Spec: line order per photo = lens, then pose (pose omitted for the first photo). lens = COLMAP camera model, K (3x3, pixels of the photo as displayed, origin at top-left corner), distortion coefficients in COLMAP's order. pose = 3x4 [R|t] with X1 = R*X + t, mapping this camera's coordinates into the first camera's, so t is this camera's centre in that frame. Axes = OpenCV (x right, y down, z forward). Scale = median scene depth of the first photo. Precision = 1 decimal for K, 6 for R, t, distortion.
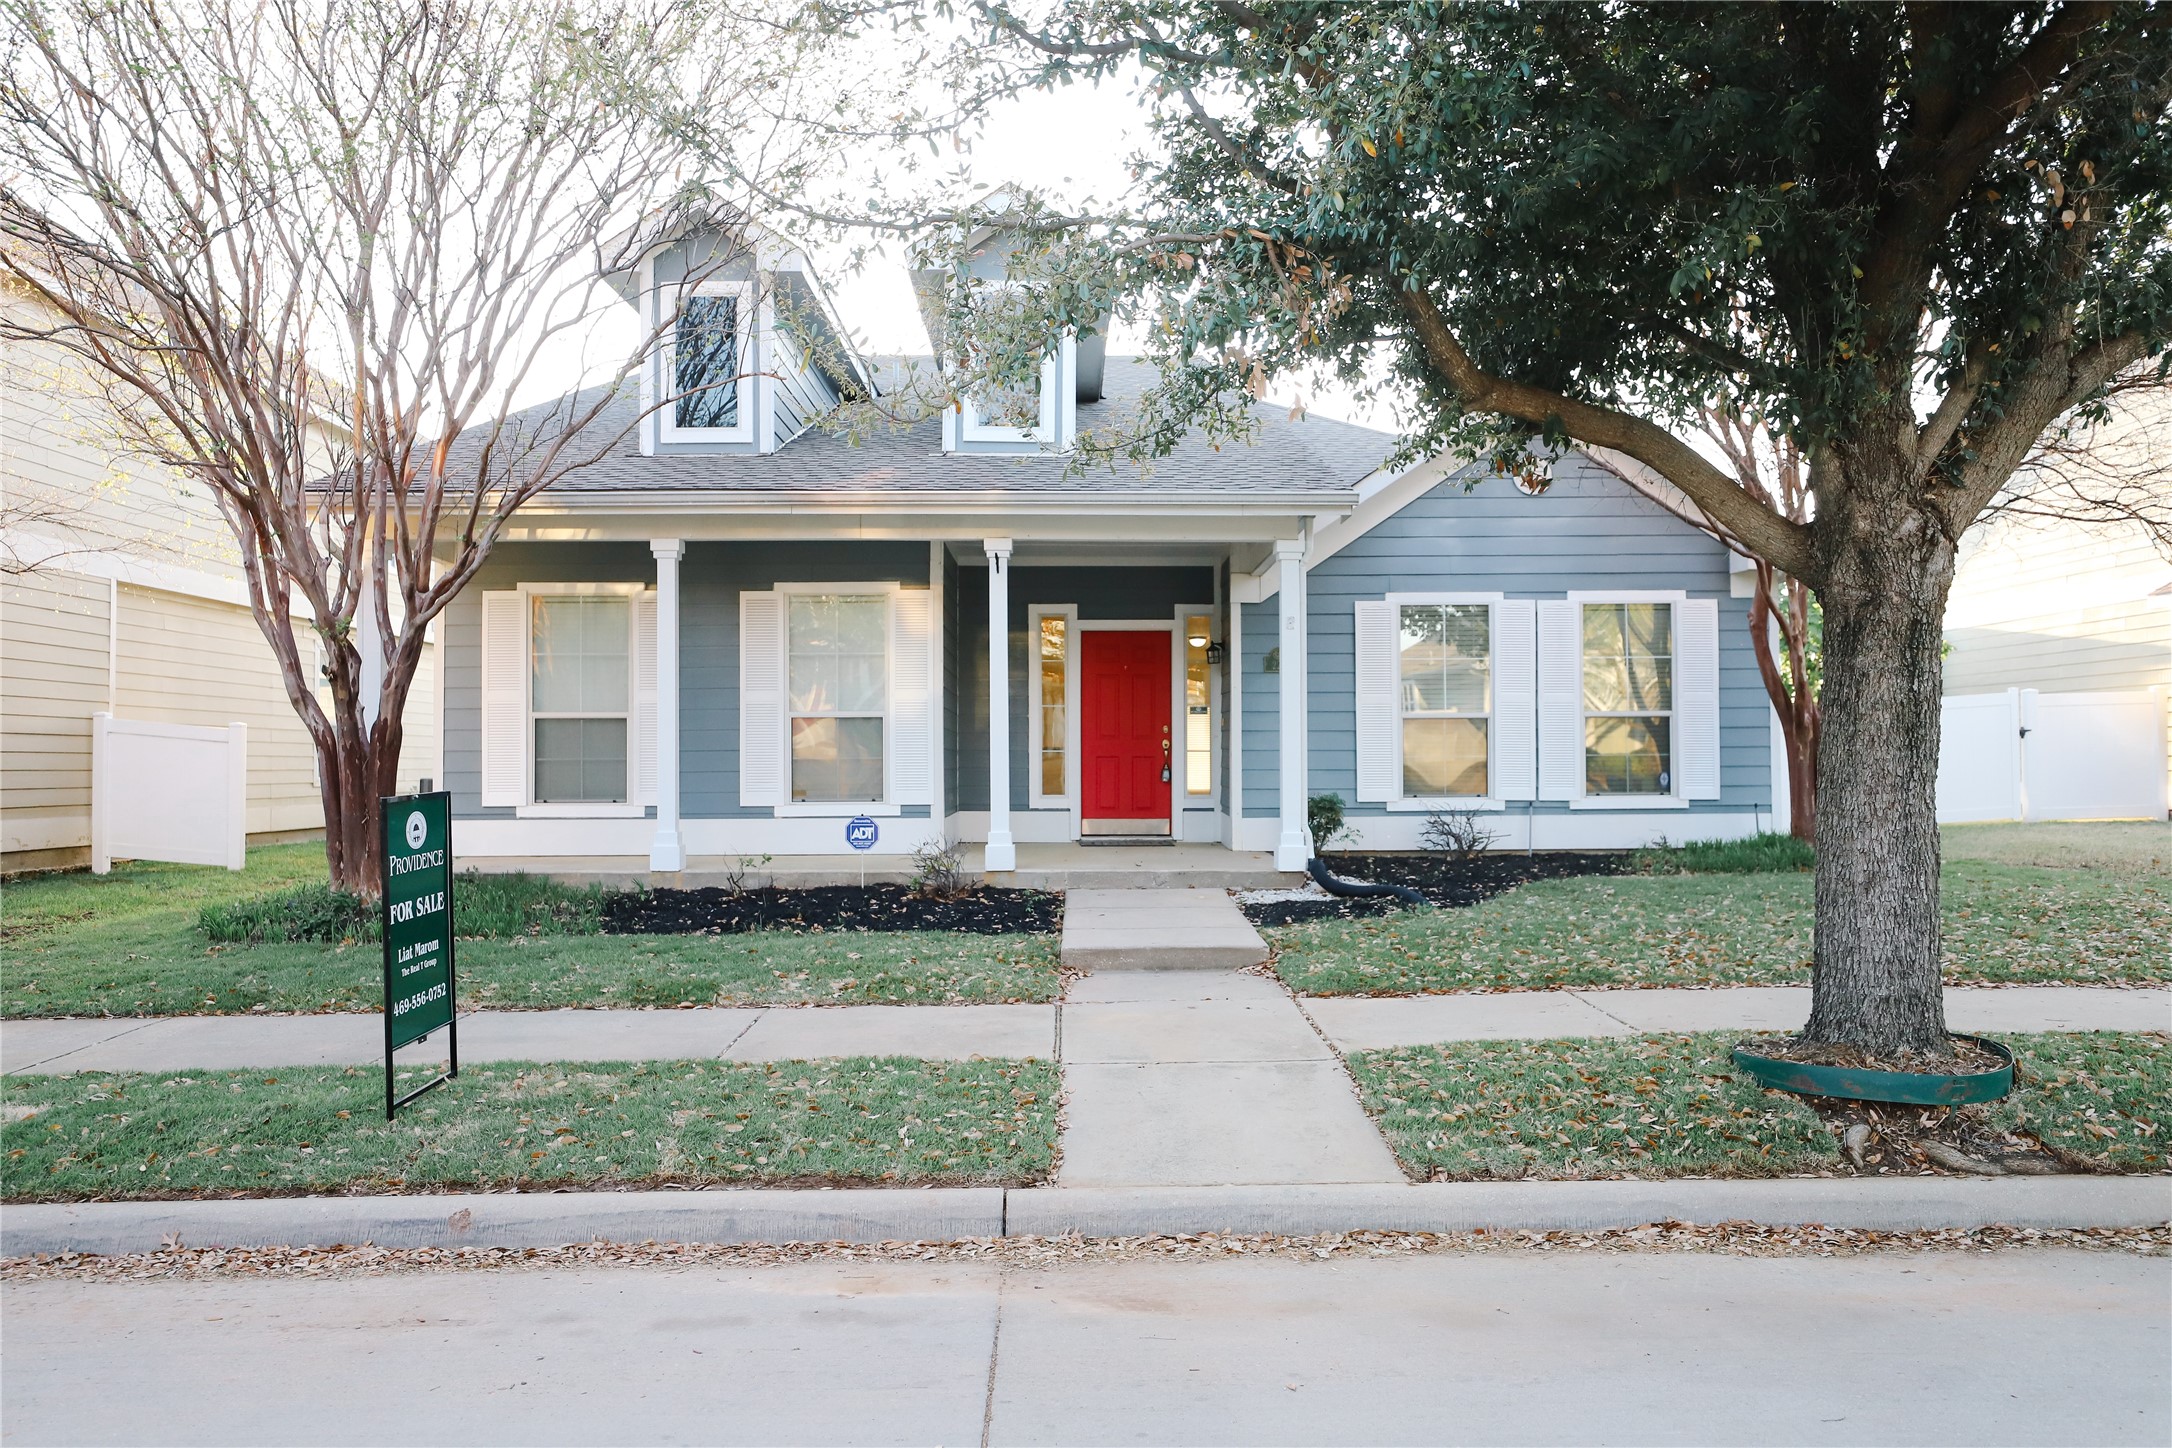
lens RADIAL K [[1592.4, 0, 1086.0], [0, 1592.4, 724.0], [0, 0, 1]] dist [0.005021, 0.000572]
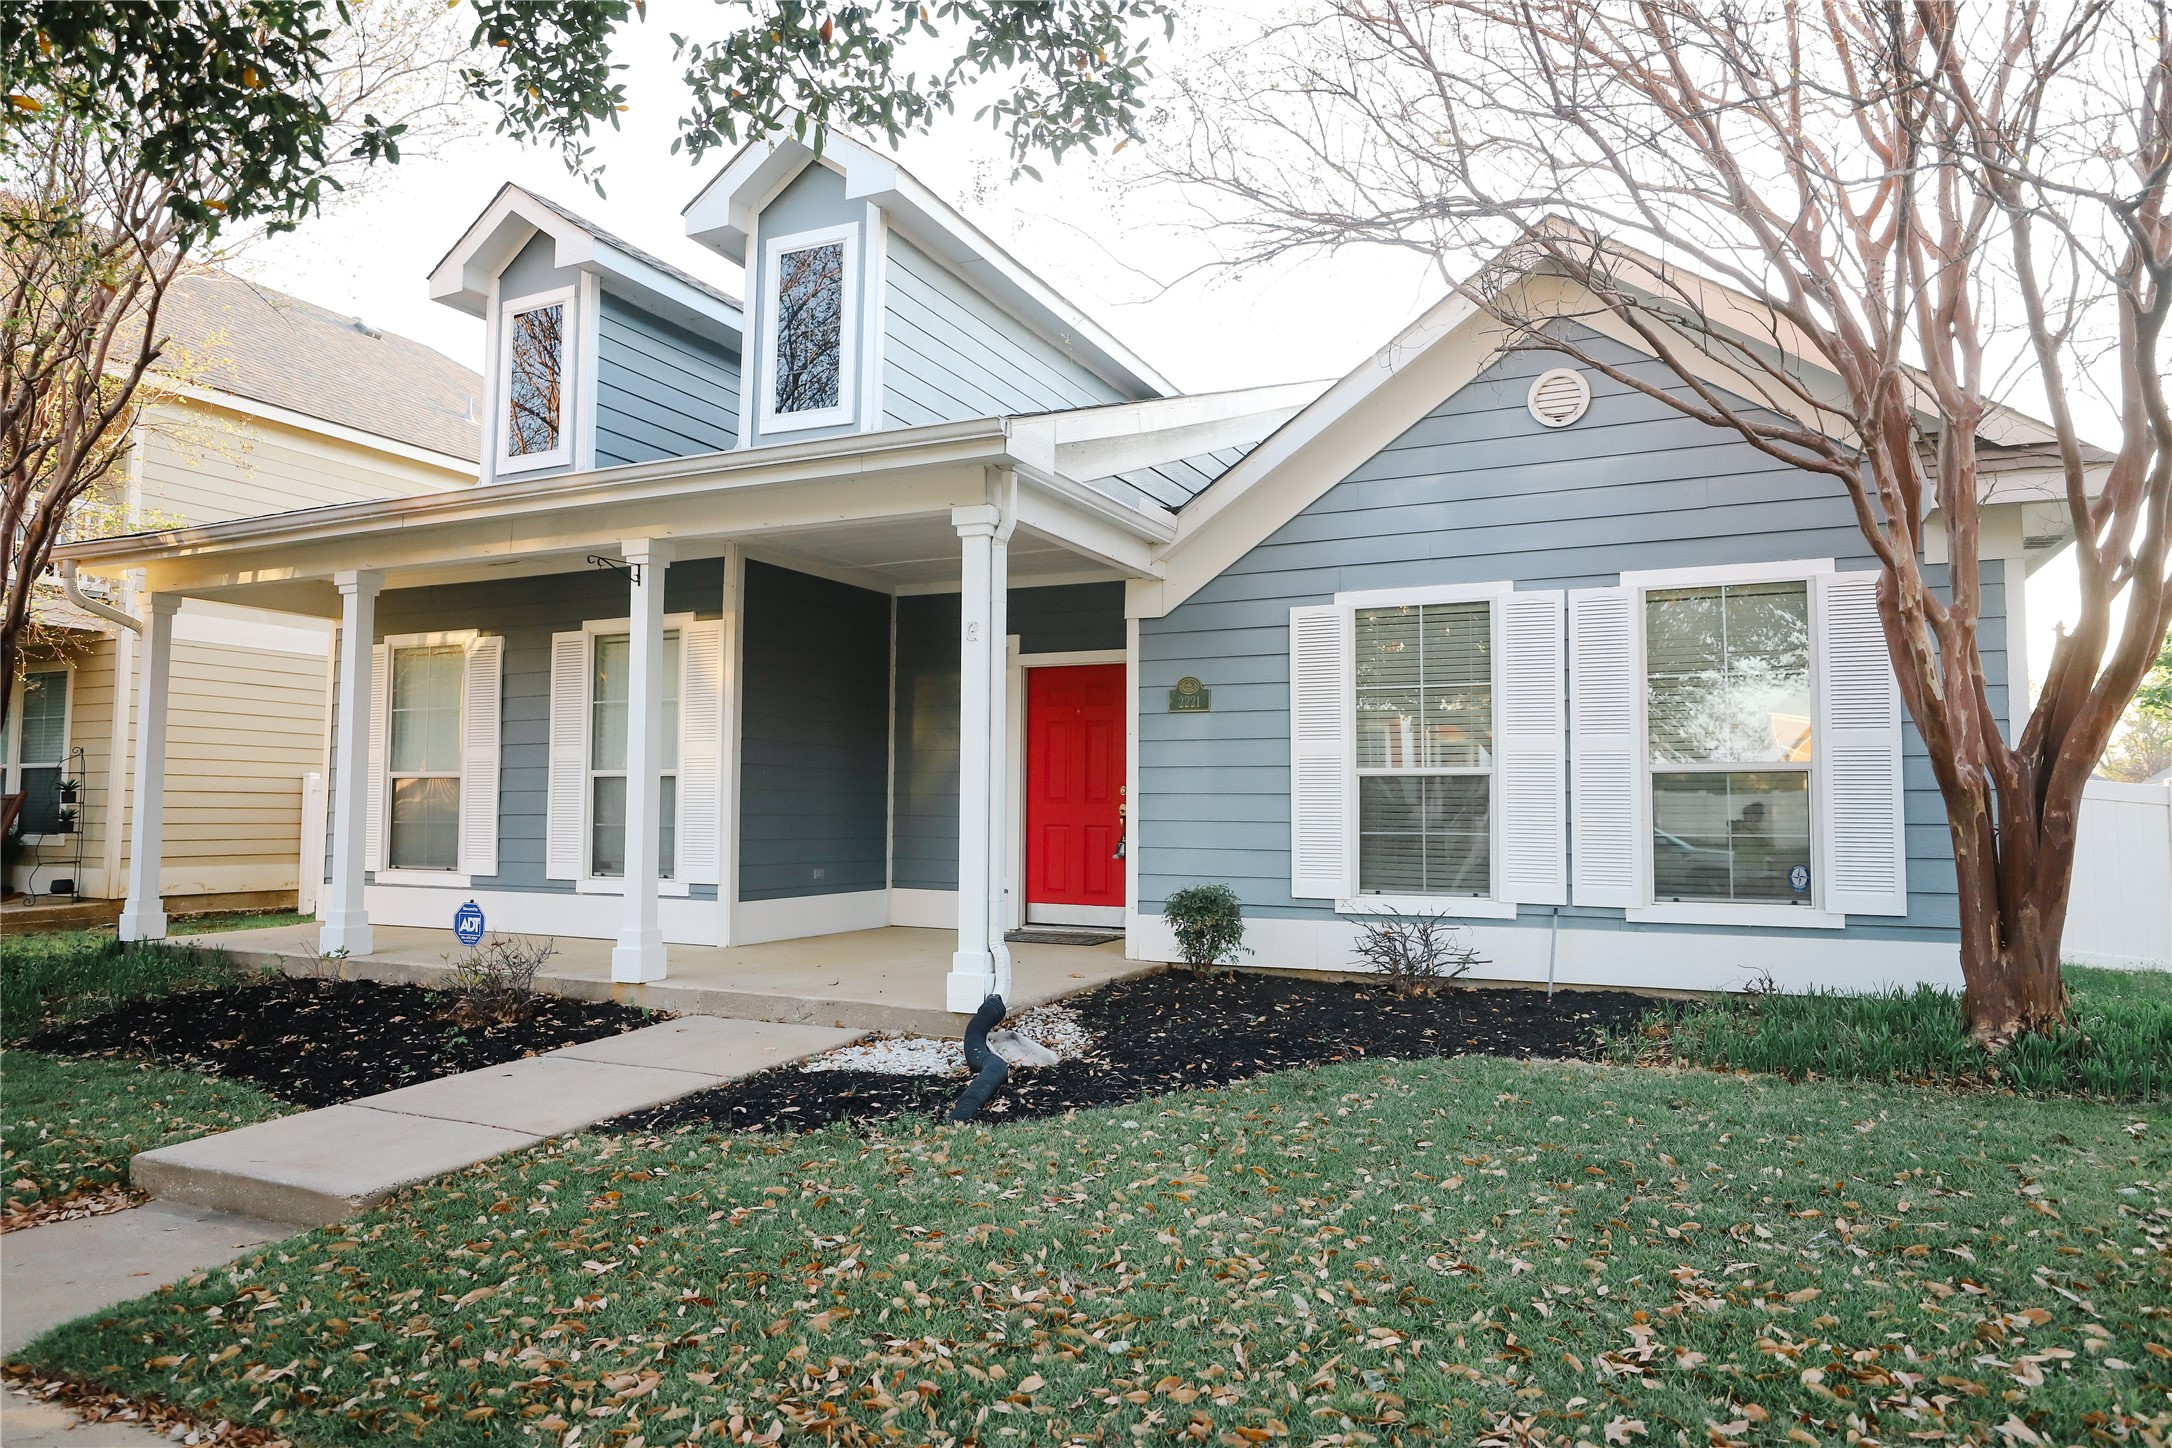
lens RADIAL K [[1329.9, 0, 1086.0], [0, 1329.9, 724.0], [0, 0, 1]] dist [-0.002774, -0.000152]
pose [[0.898047, -0.019733, -0.439457, 0.346214], [0.001315, 0.999109, -0.042174, -0.001734], [0.439898, 0.037297, 0.897273, 0.444712]]
